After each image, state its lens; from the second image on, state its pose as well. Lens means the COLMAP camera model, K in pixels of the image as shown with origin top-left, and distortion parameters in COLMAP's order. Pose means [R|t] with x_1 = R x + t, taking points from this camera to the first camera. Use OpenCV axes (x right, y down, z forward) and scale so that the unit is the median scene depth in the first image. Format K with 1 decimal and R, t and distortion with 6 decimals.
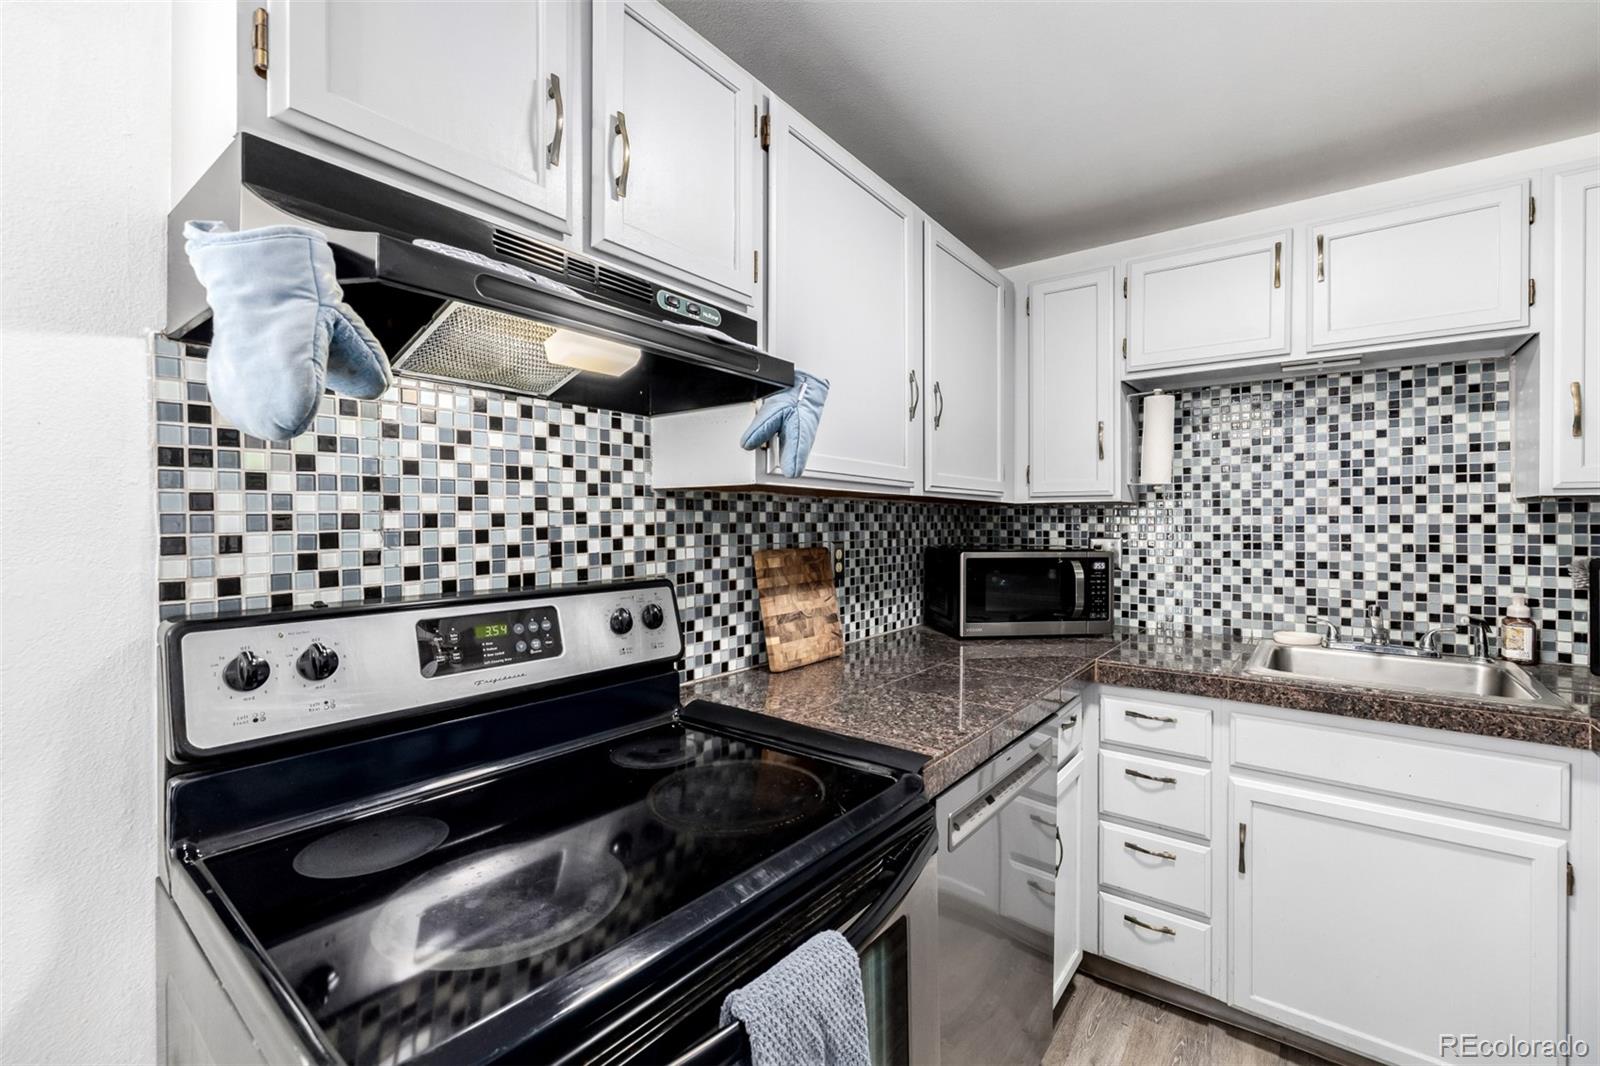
lens RADIAL K [[670.6, 0, 810.4], [0, 670.6, 521.0], [0, 0, 1]] dist [-0.001807, -0.000285]
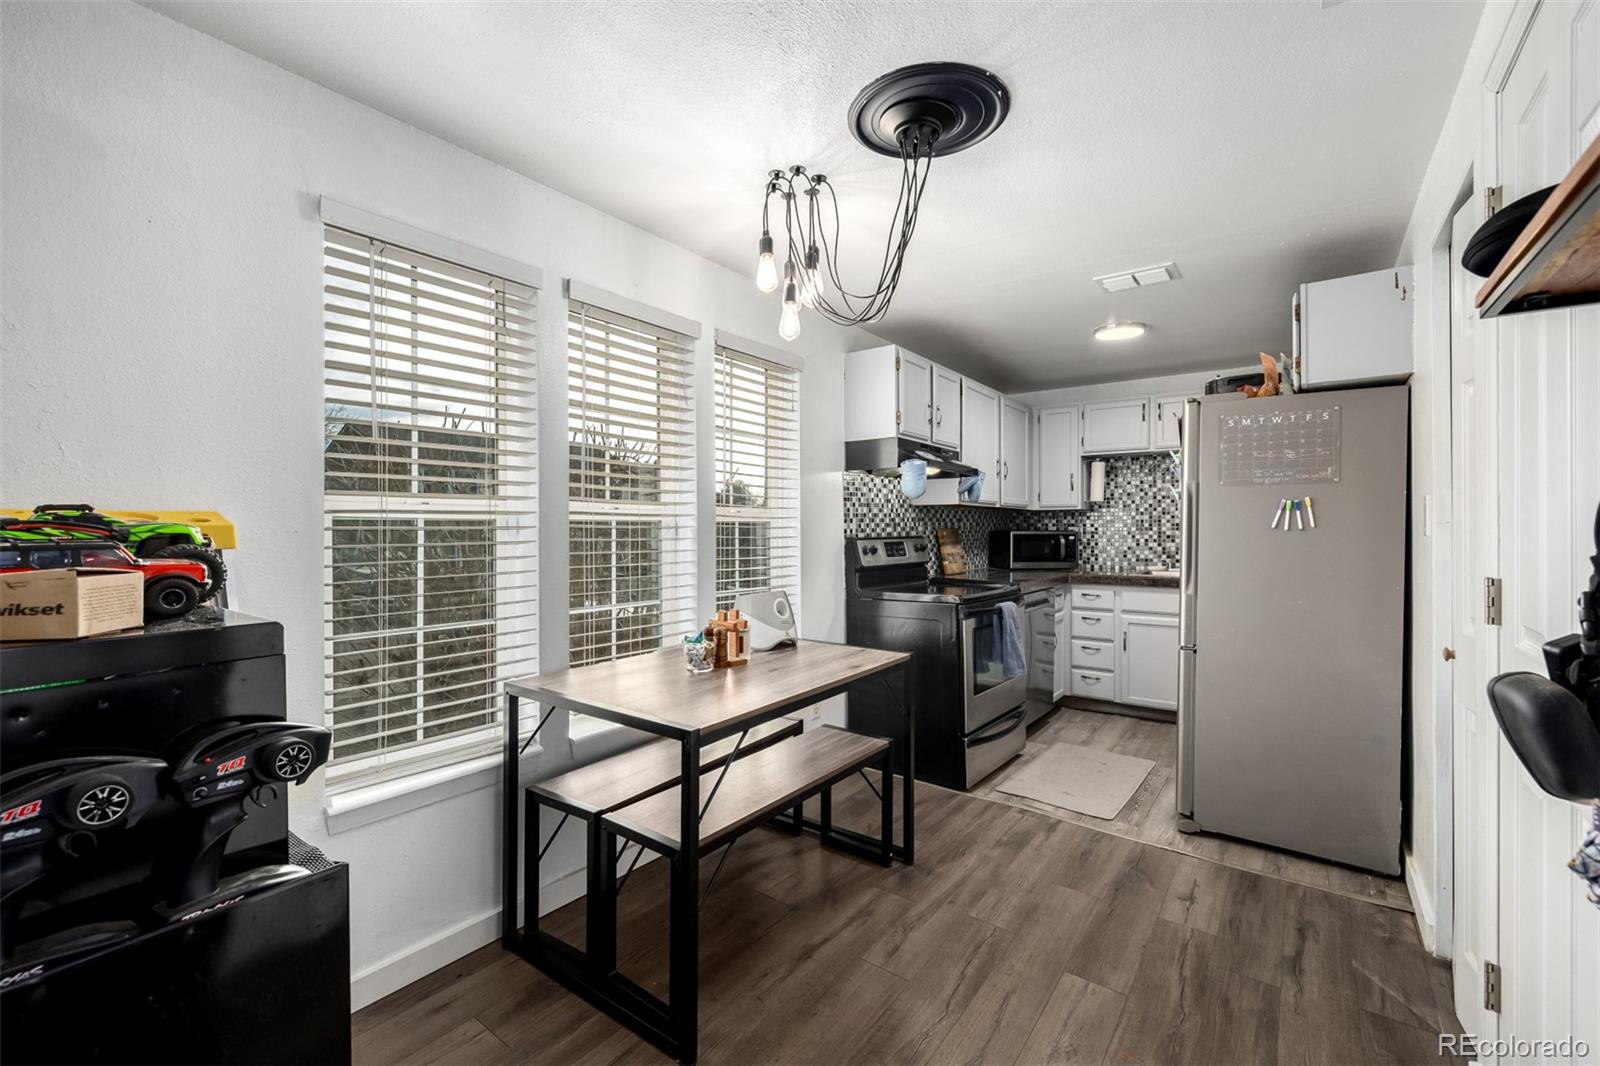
lens RADIAL K [[670.6, 0, 809.4], [0, 670.6, 516.4], [0, 0, 1]] dist [-0.001807, -0.000285]
pose [[0.999901, -0.001060, 0.014016, -0.570267], [0.001283, 0.999873, -0.015911, 0.035528], [-0.013997, 0.015927, 0.999775, -1.463162]]
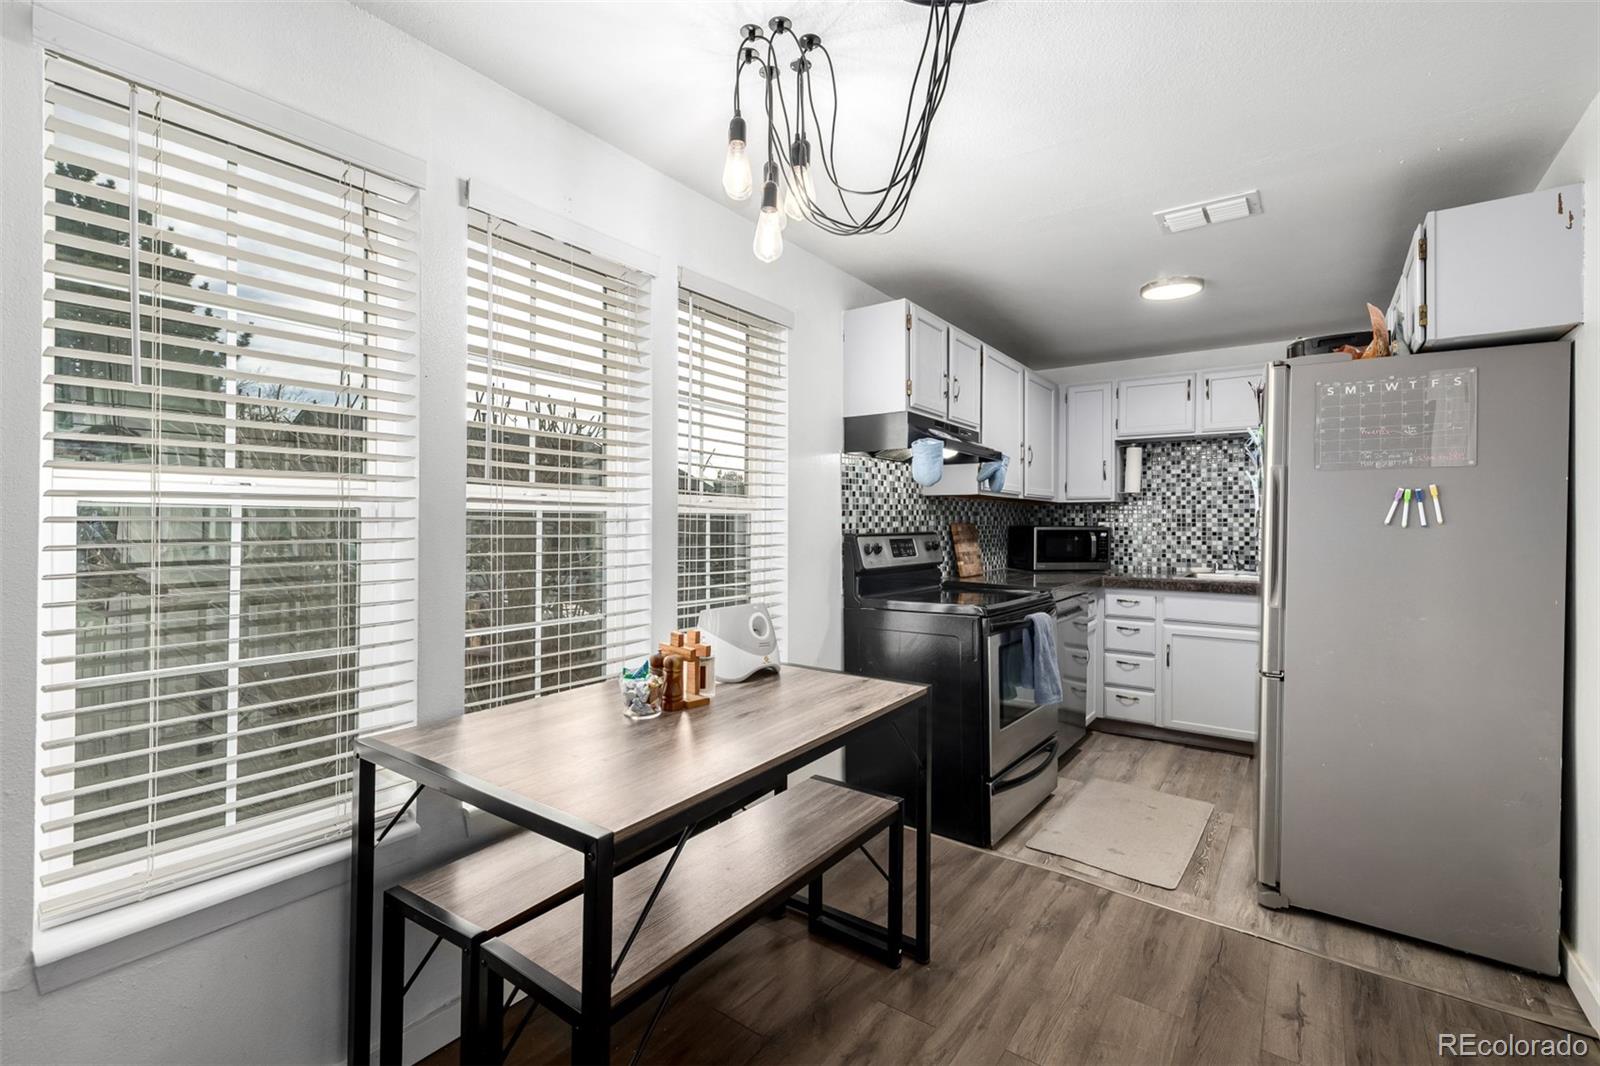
lens RADIAL K [[670.6, 0, 803.3], [0, 670.6, 526.3], [0, 0, 1]] dist [-0.001807, -0.000285]
pose [[0.999972, 0.003692, 0.006525, -0.546340], [-0.003747, 0.999958, 0.008421, 0.035495], [-0.006494, -0.008445, 0.999943, -1.135257]]
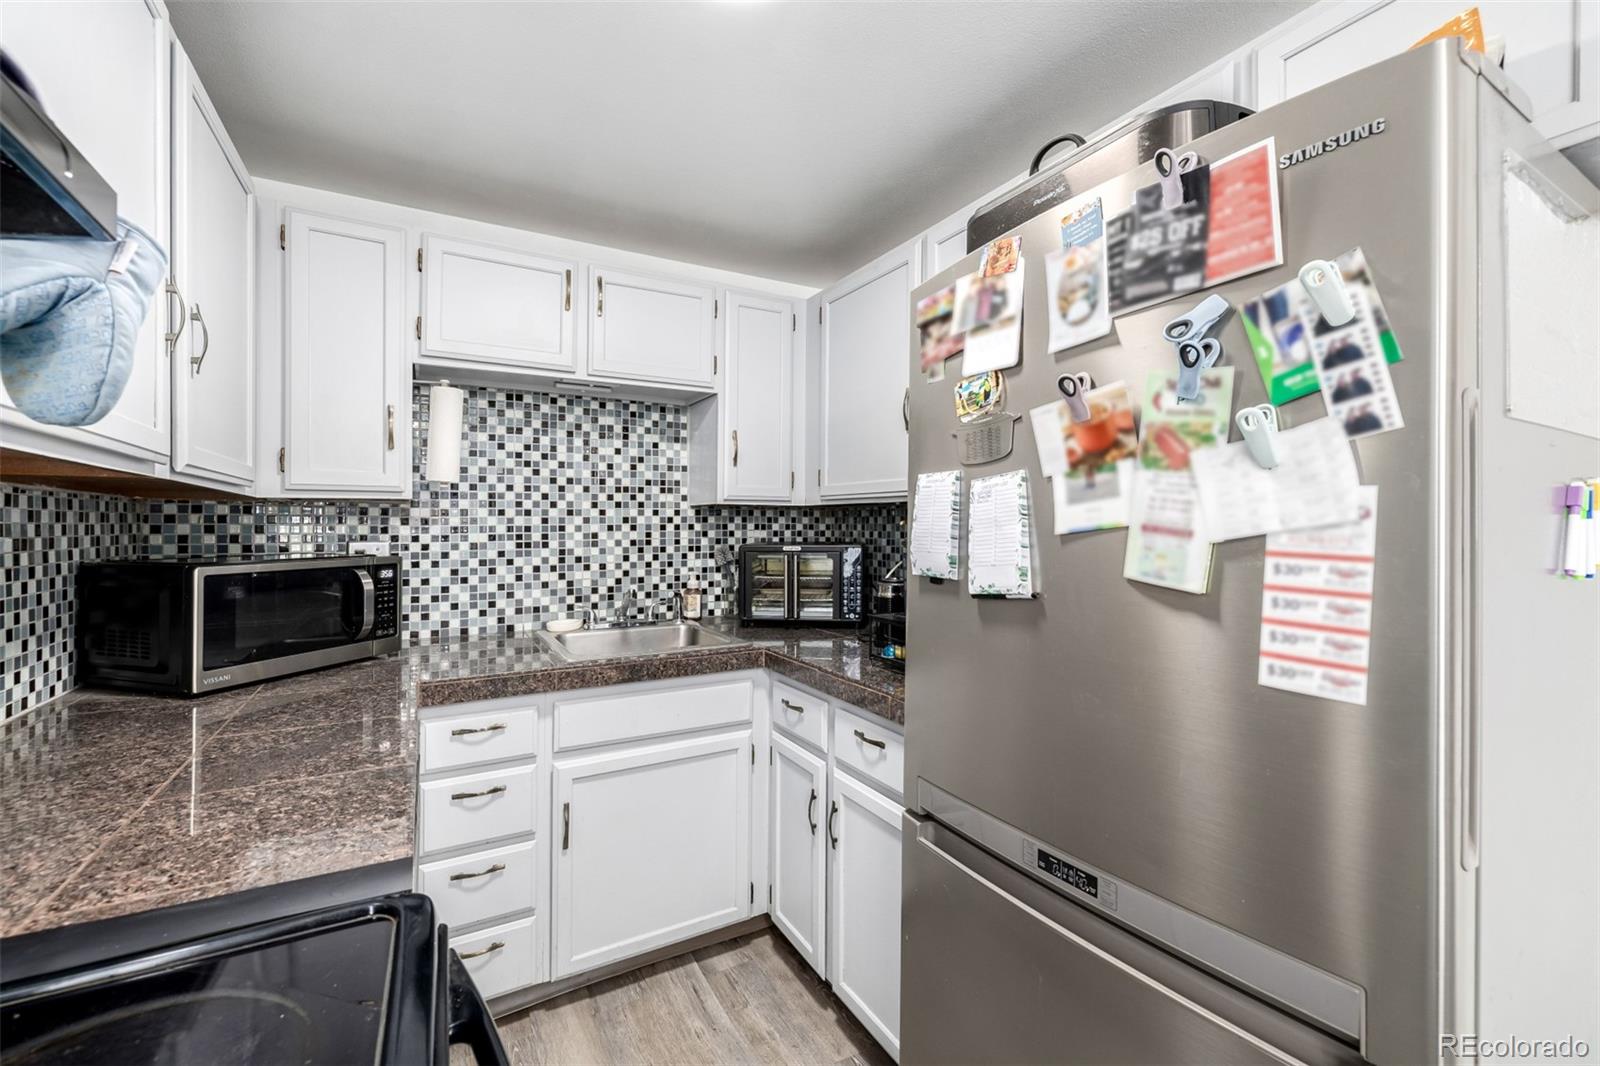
lens RADIAL K [[670.6, 0, 798.7], [0, 670.6, 523.0], [0, 0, 1]] dist [-0.001807, -0.000285]
pose [[0.398393, 0.000360, 0.917215, -0.170107], [0.003188, 0.999993, -0.001777, 0.006534], [-0.917209, 0.003632, 0.398389, 0.210786]]
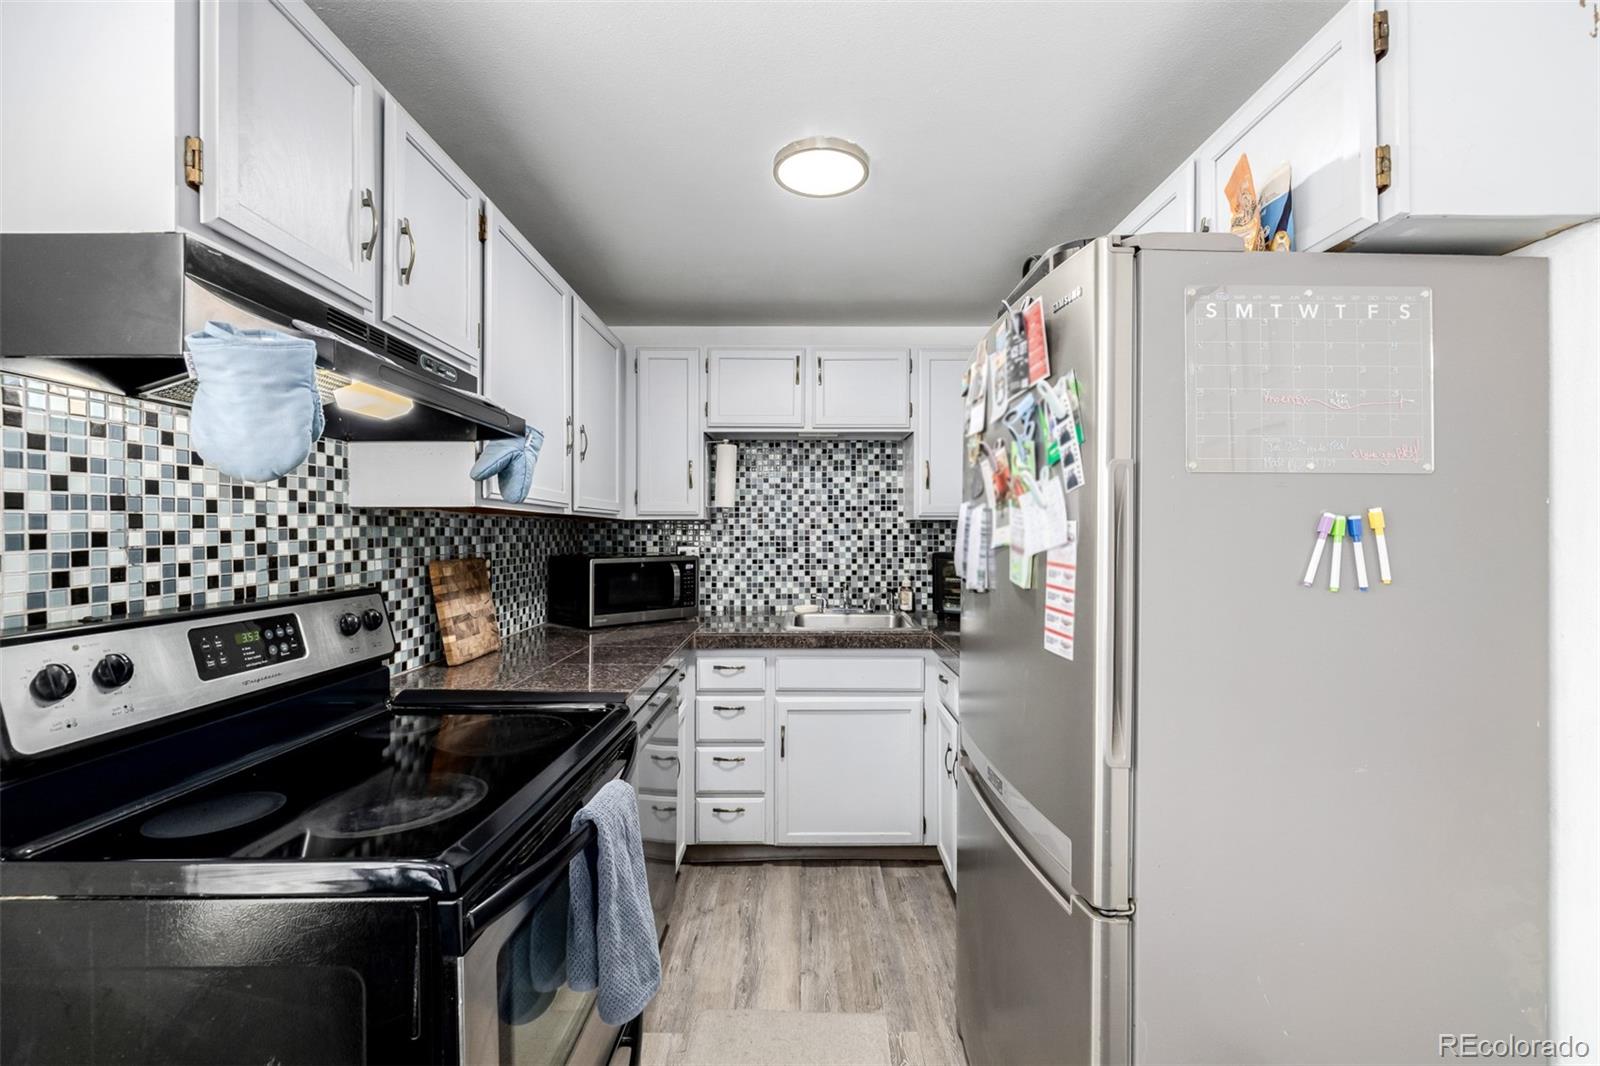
lens RADIAL K [[670.6, 0, 801.3], [0, 670.6, 529.0], [0, 0, 1]] dist [-0.001807, -0.000285]
pose [[0.796823, 0.000204, 0.604213, -0.245576], [0.001717, 0.999995, -0.002603, -0.006123], [-0.604211, 0.003111, 0.796818, -0.255713]]
